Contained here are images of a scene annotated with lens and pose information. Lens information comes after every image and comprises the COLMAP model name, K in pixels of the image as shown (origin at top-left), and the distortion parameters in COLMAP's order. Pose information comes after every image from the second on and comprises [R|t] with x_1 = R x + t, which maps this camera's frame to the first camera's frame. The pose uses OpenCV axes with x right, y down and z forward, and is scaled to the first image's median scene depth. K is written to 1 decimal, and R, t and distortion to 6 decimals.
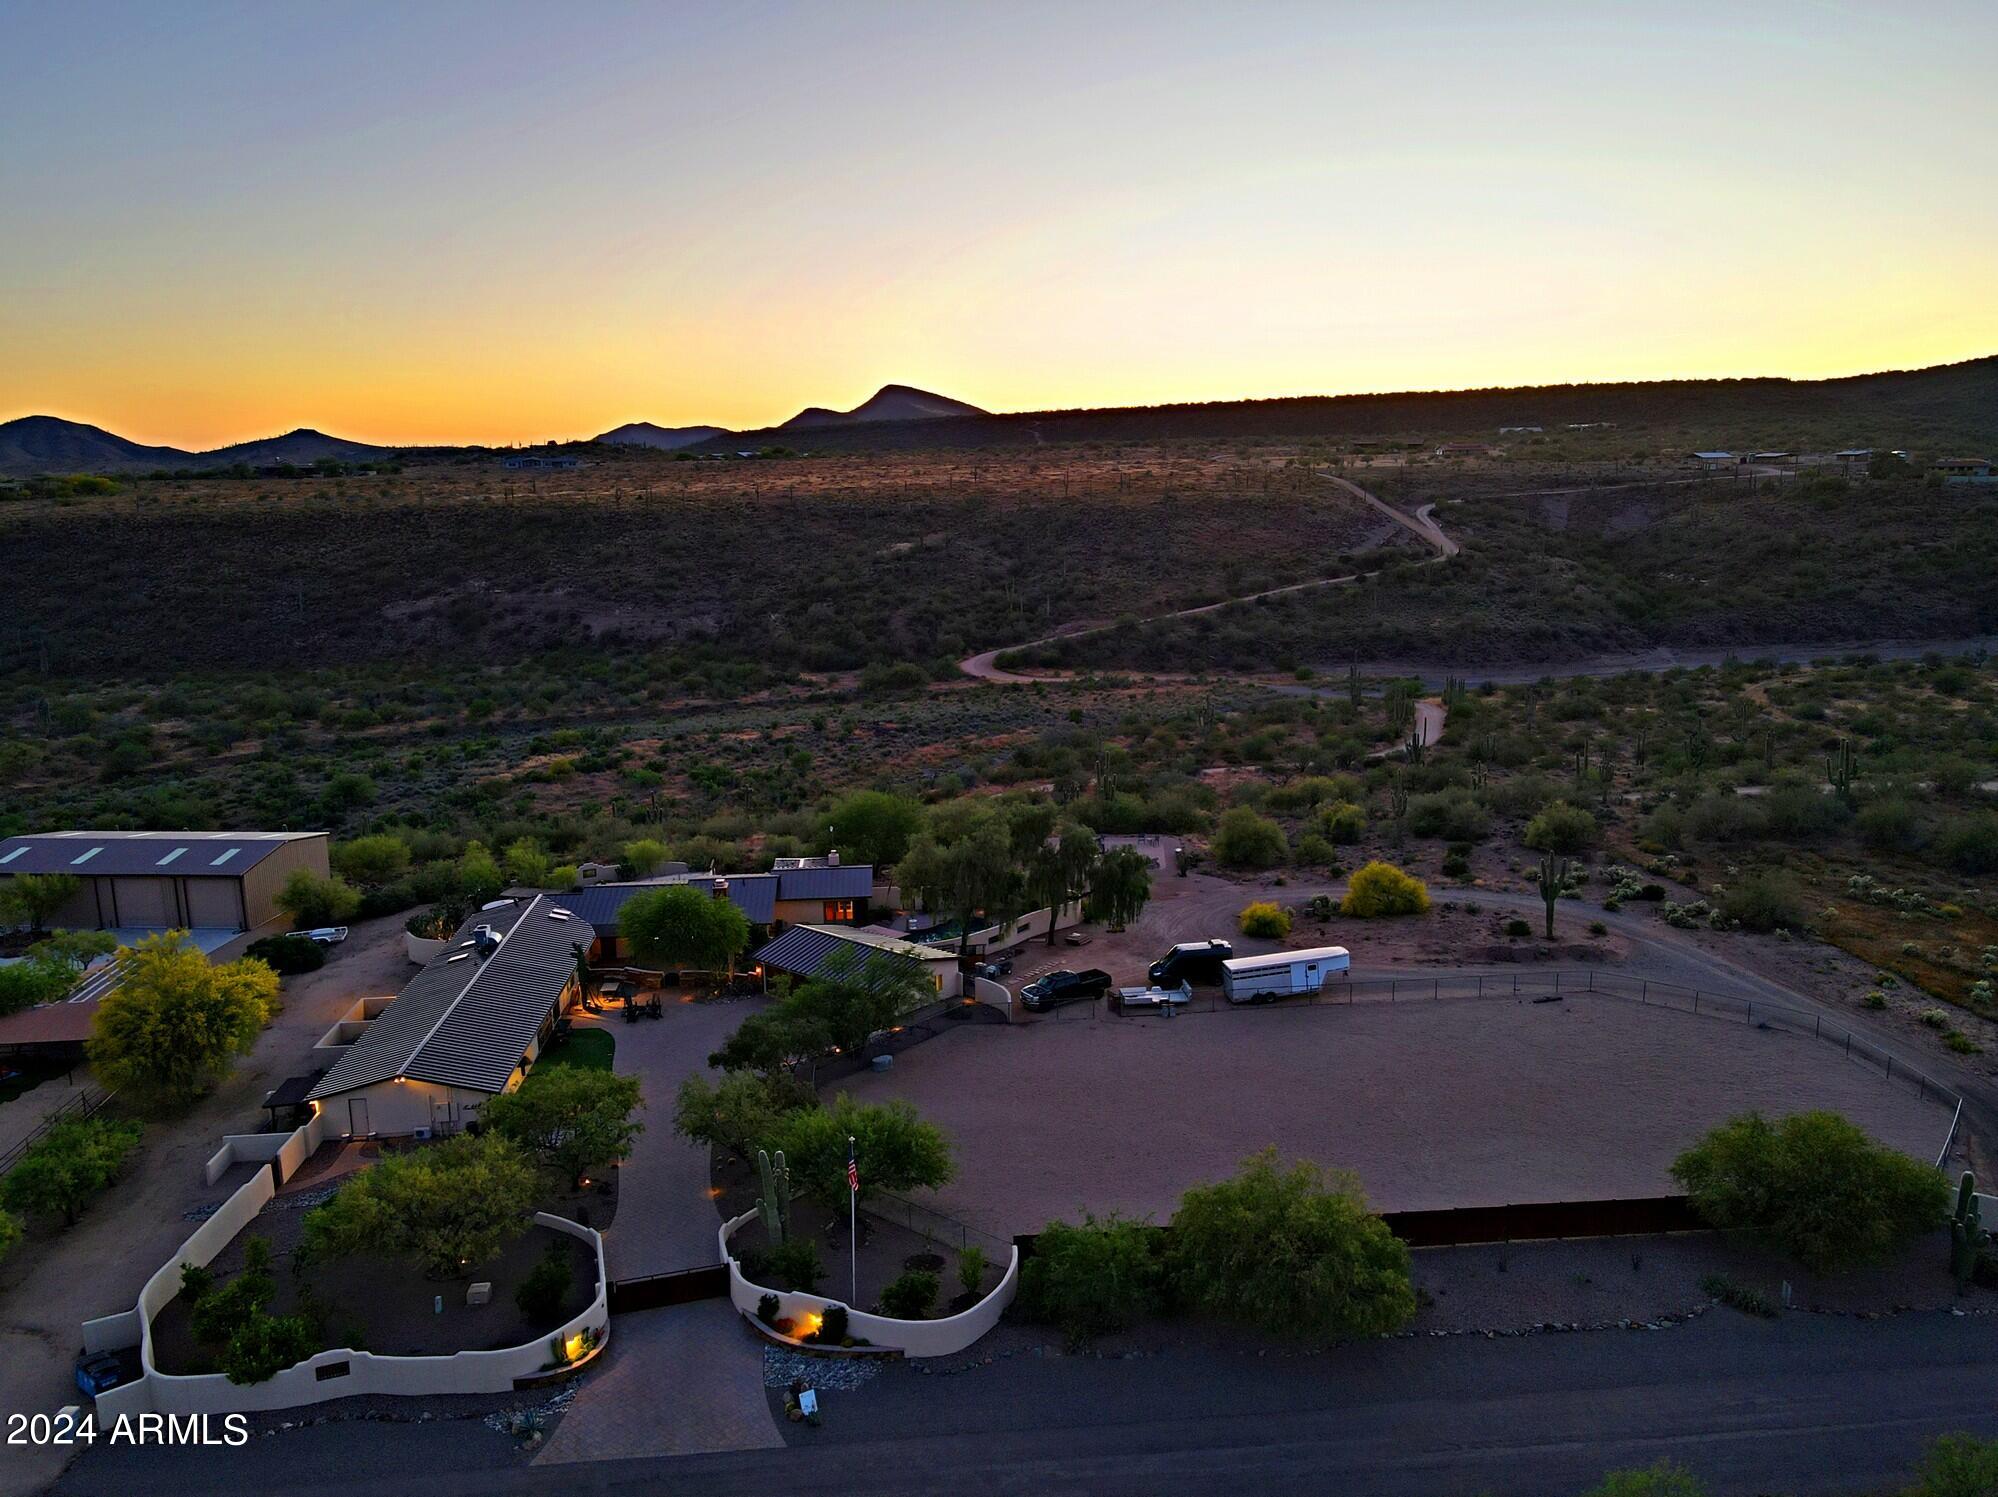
lens RADIAL K [[1462.3, 0, 1004.2], [0, 1462.3, 748.8], [0, 0, 1]] dist [0.002561, 0.030839]
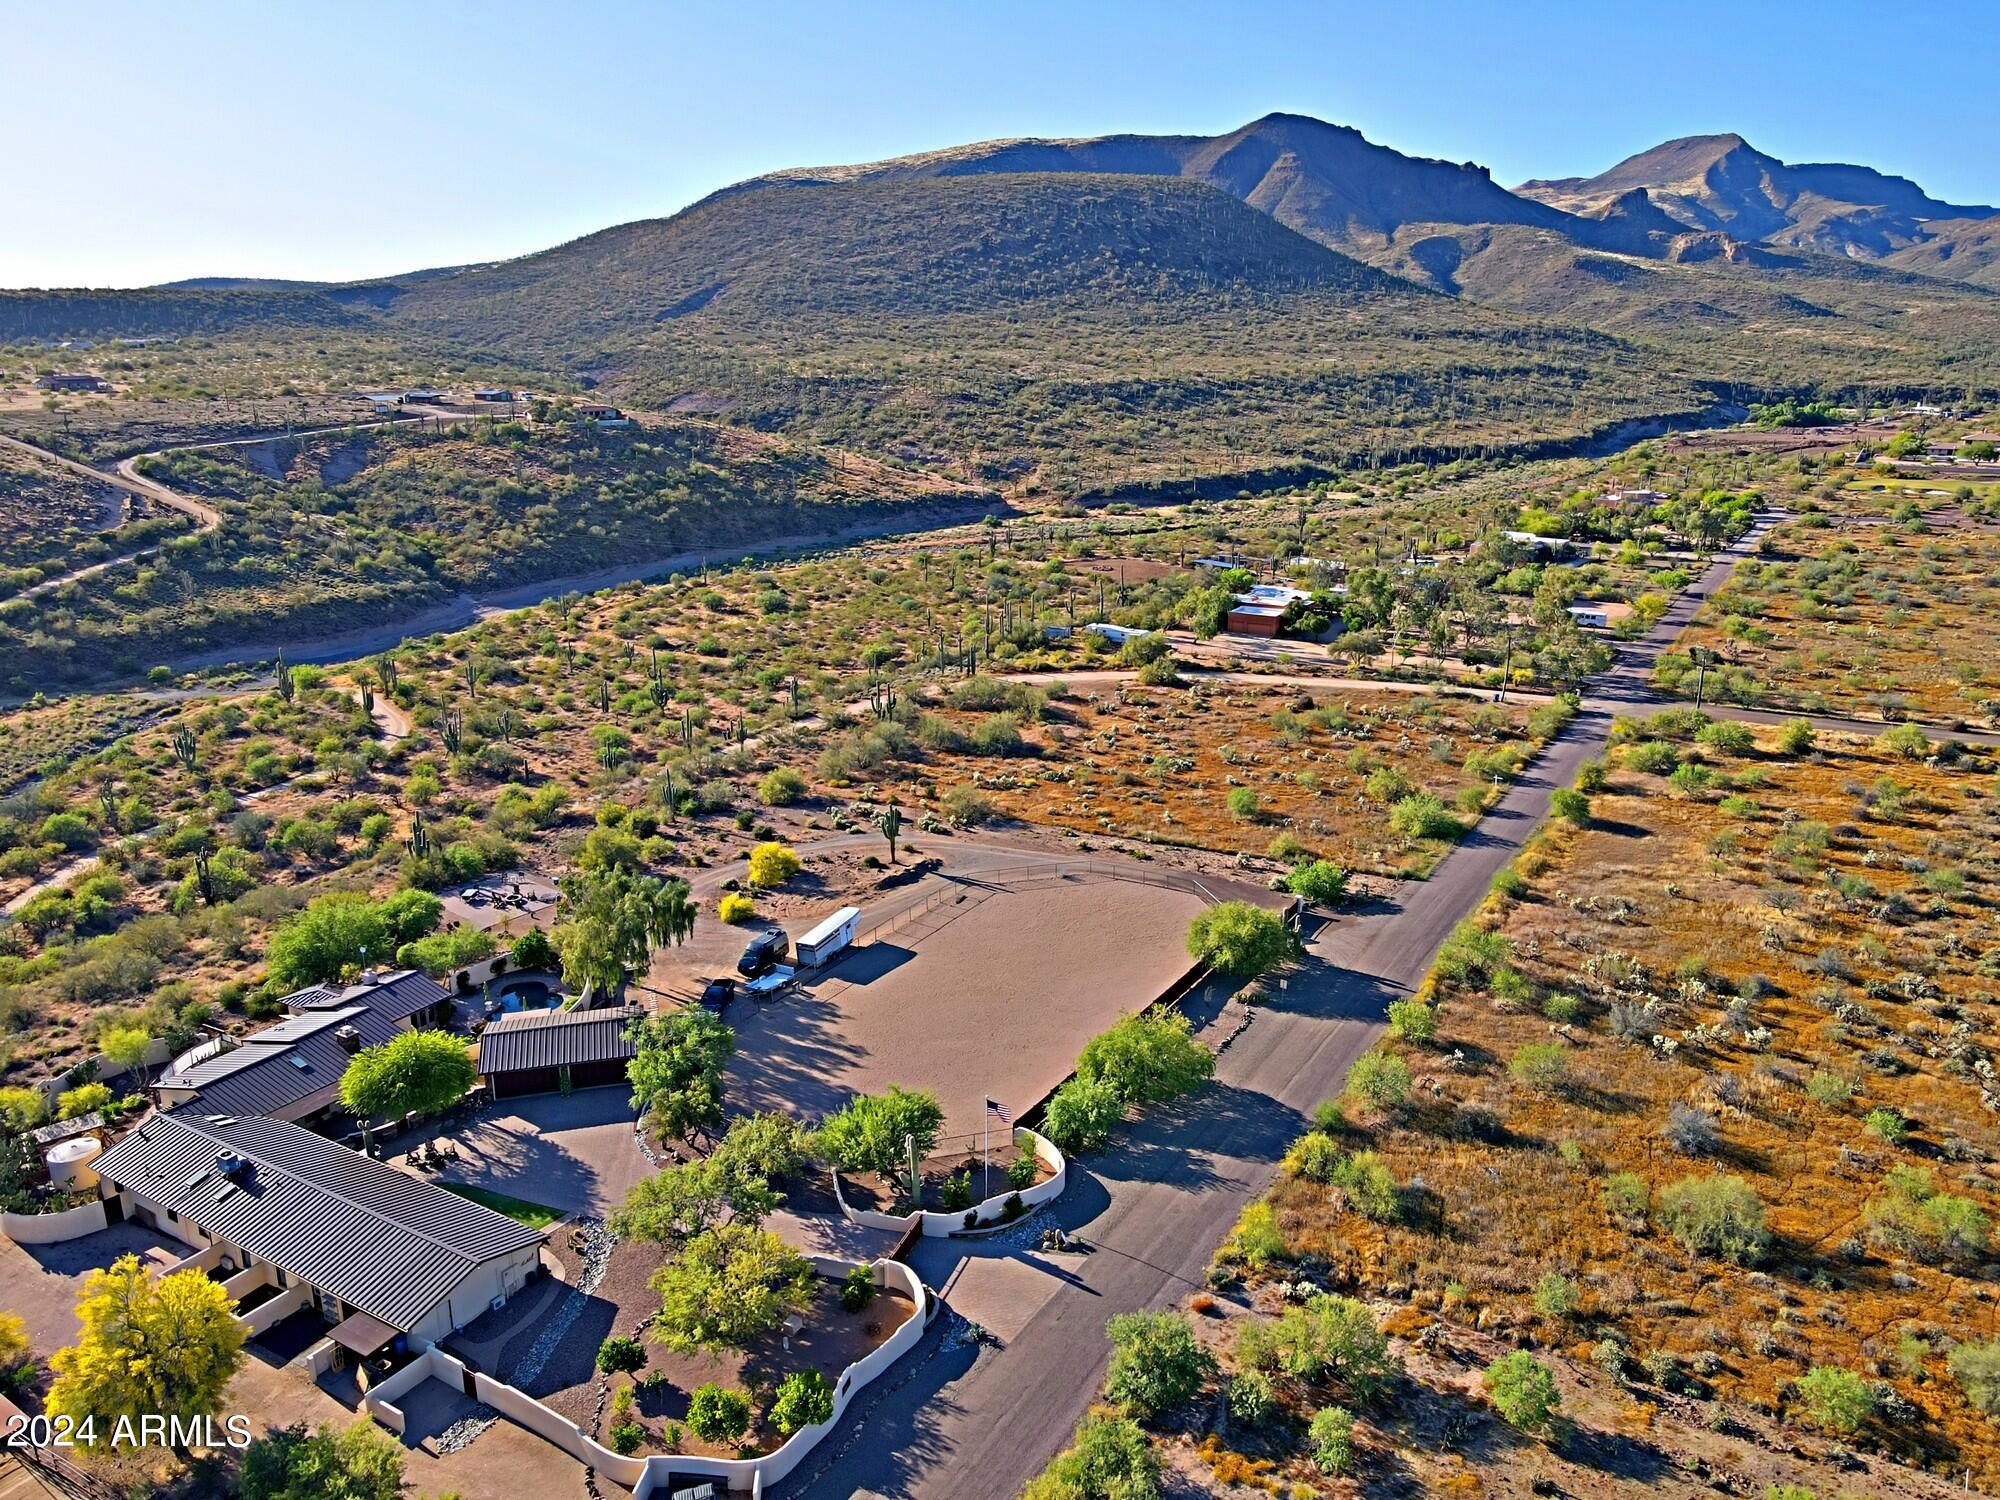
lens RADIAL K [[1465.5, 0, 1006.5], [0, 1465.5, 751.8], [0, 0, 1]] dist [0.005653, 0.023883]
pose [[0.586167, -0.211397, 0.782125, -0.210484], [0.155036, 0.976787, 0.147819, -0.055040], [-0.795218, 0.034610, 0.605335, 0.002082]]
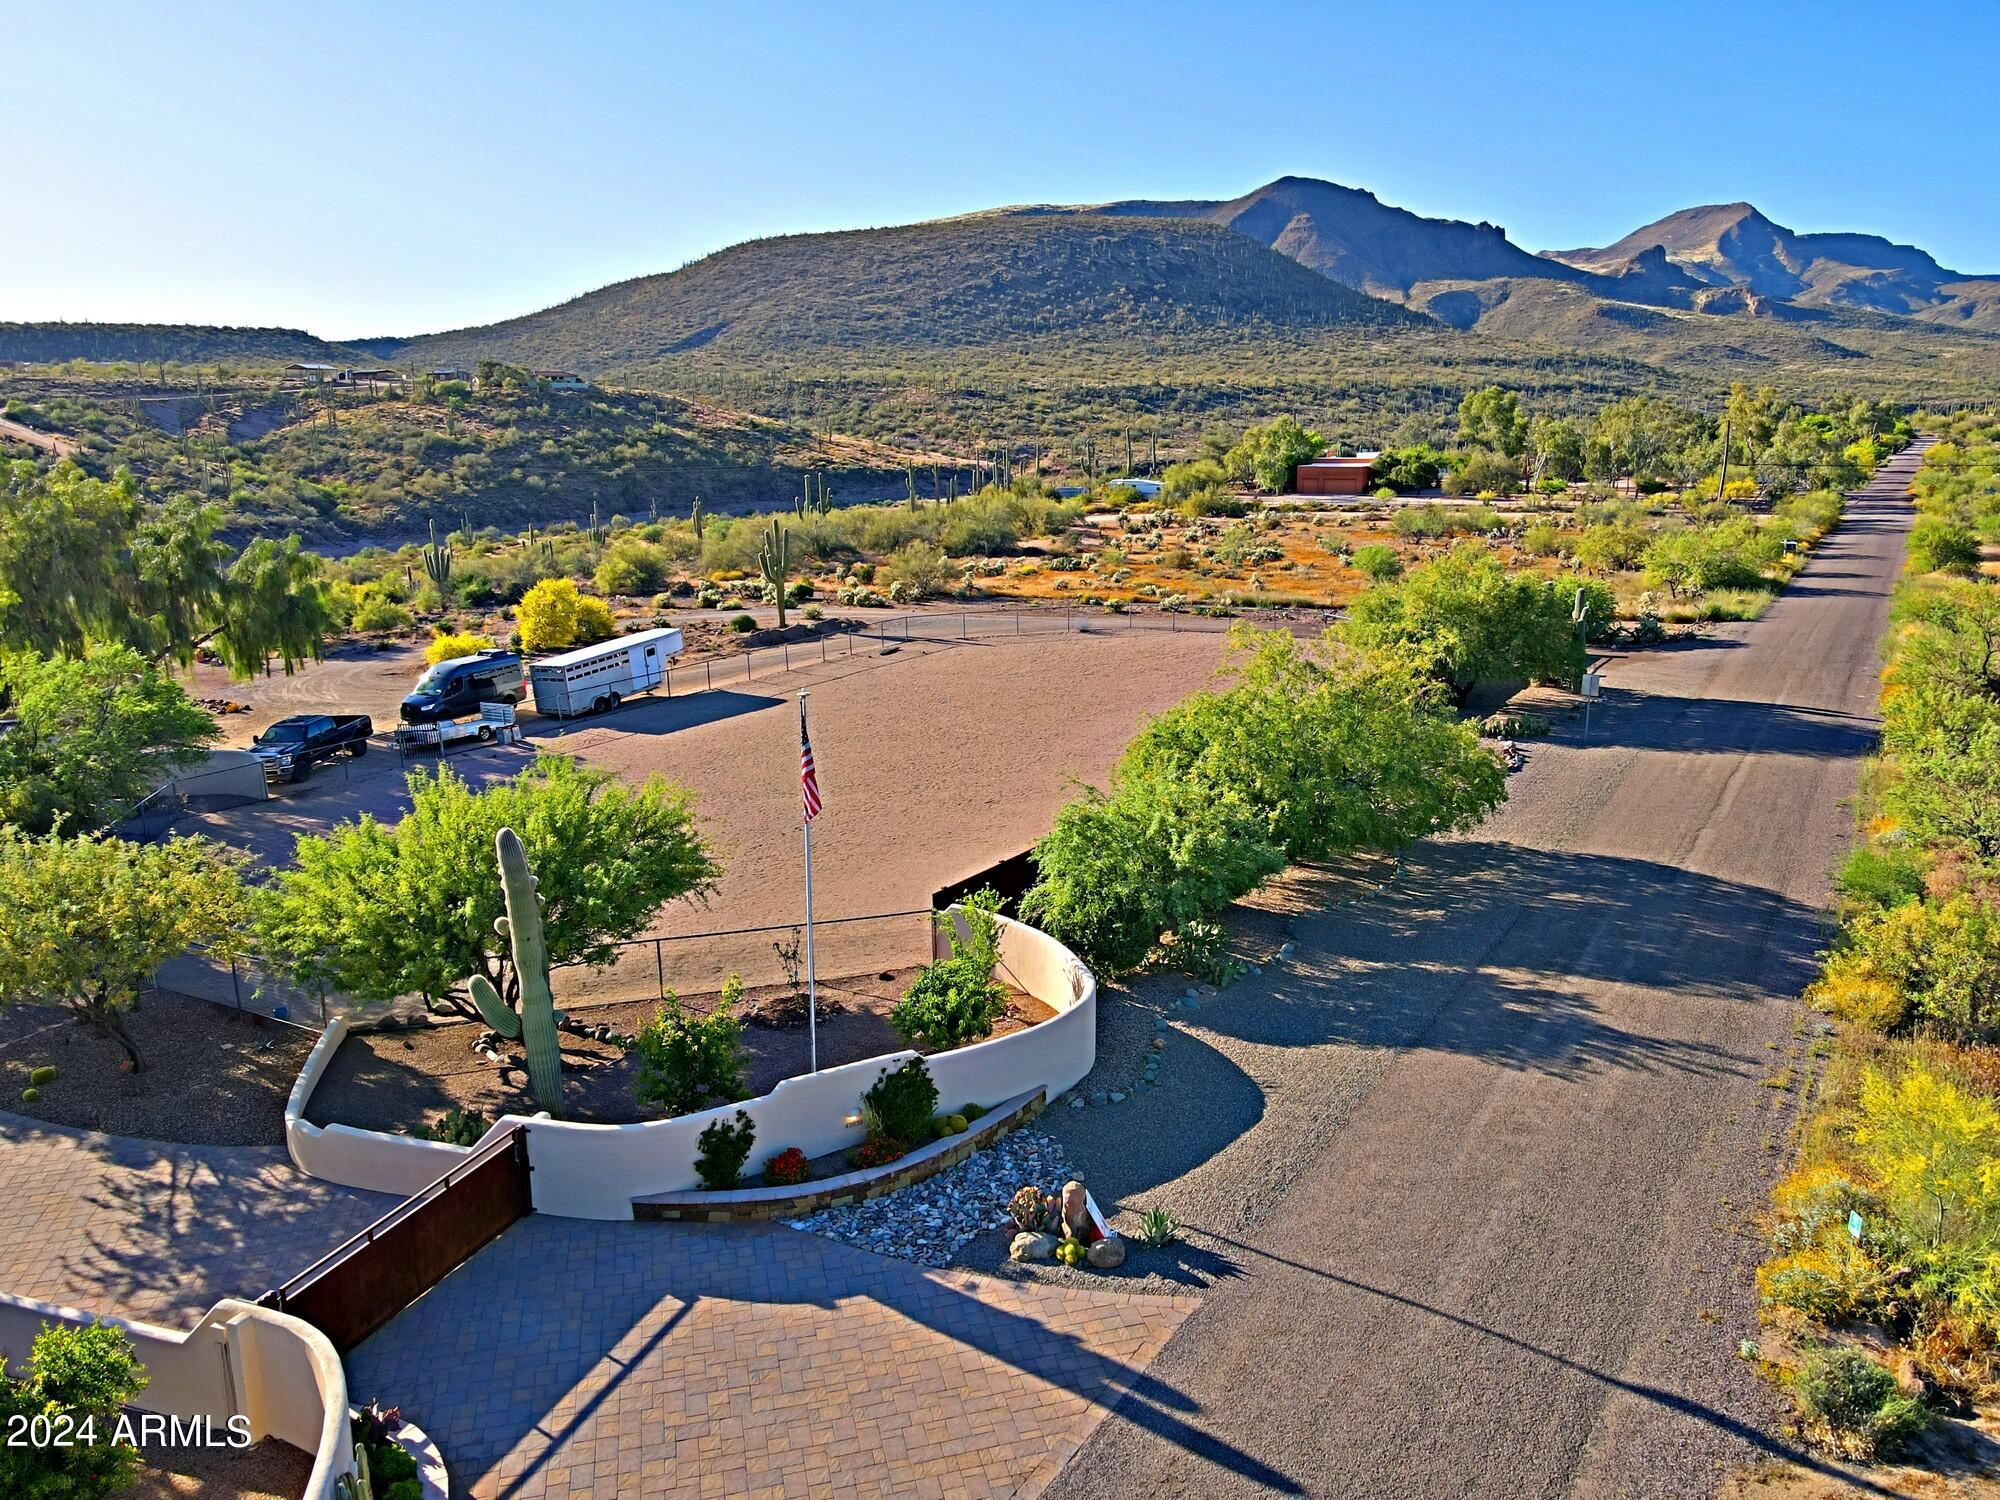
lens RADIAL K [[1465.5, 0, 1006.5], [0, 1465.5, 751.8], [0, 0, 1]] dist [0.005653, 0.023883]
pose [[0.593968, -0.172666, 0.785741, -0.068247], [0.161273, 0.982425, 0.093976, 0.042502], [-0.788158, 0.070900, 0.611375, 0.117063]]
